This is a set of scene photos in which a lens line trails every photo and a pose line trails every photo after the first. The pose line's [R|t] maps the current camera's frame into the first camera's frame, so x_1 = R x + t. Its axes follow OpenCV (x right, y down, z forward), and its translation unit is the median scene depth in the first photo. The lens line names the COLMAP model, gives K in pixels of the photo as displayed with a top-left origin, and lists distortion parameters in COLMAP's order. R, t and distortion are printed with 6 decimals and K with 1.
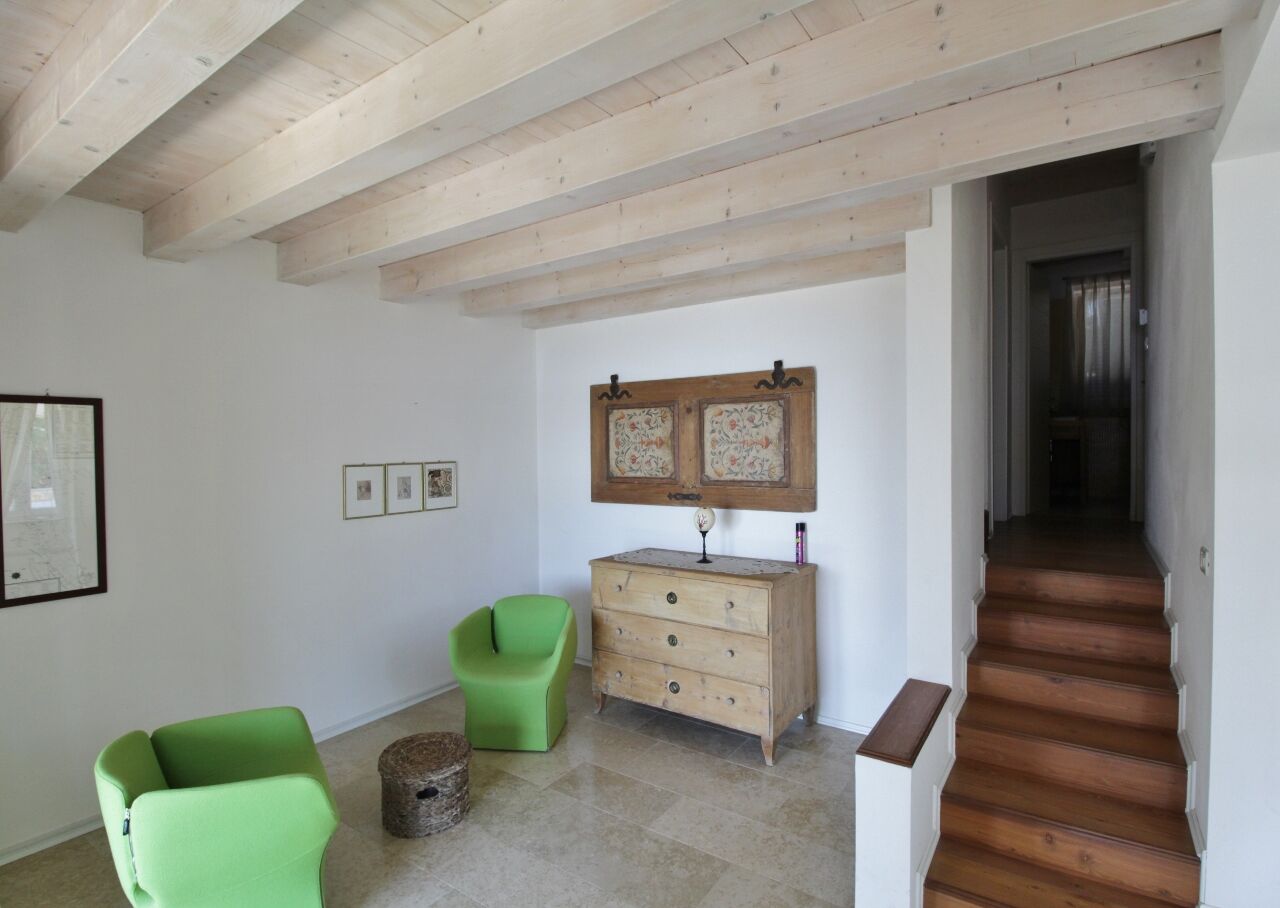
lens RADIAL K [[636.1, 0, 652.8], [0, 636.1, 454.5], [0, 0, 1]] dist [-0.005408, -0.008466]
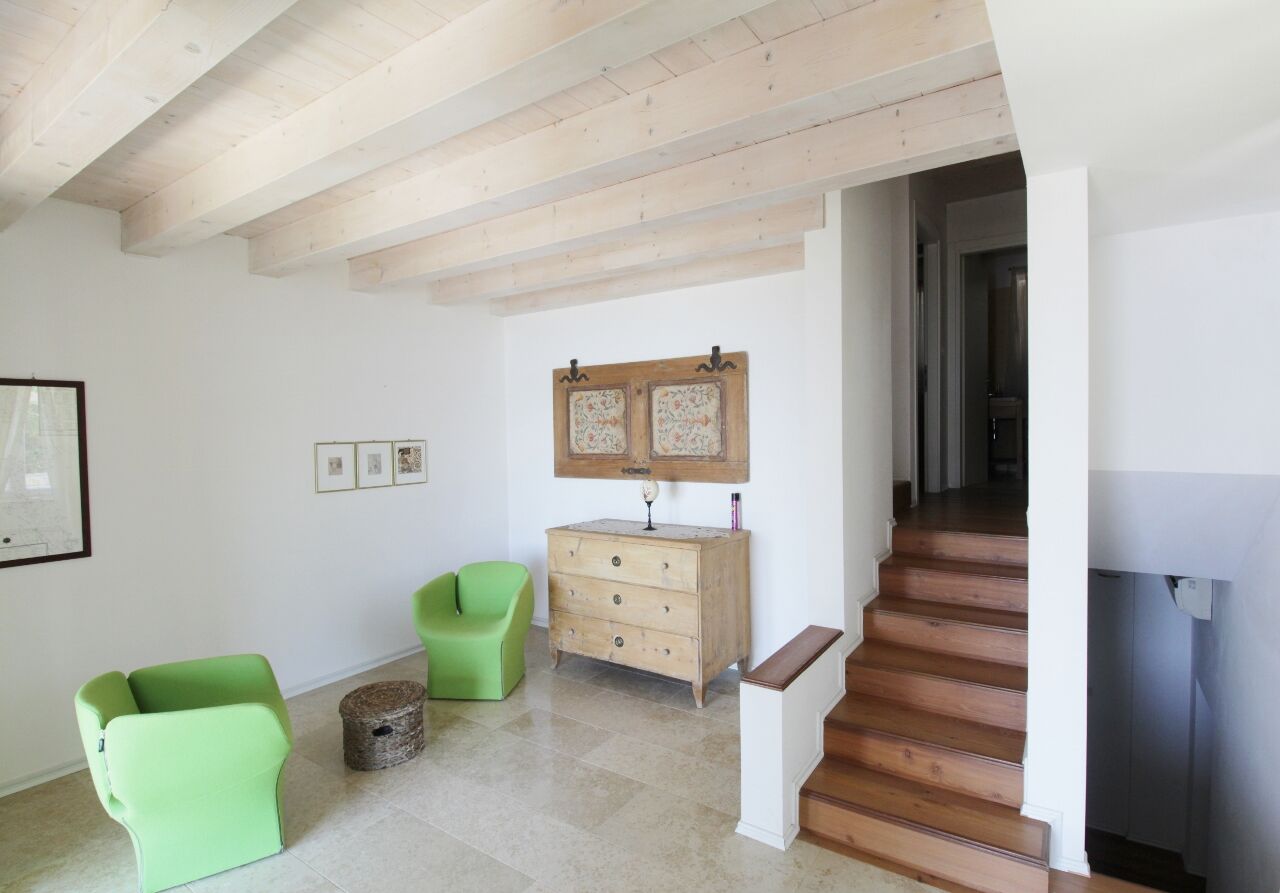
lens RADIAL K [[626.2, 0, 673.9], [0, 626.2, 445.9], [0, 0, 1]] dist [-0.007978, -0.006903]
pose [[0.999632, -0.005486, 0.026548, 0.120485], [0.005177, 0.999918, 0.011692, 0.015130], [-0.026610, -0.011551, 0.999579, -0.103391]]
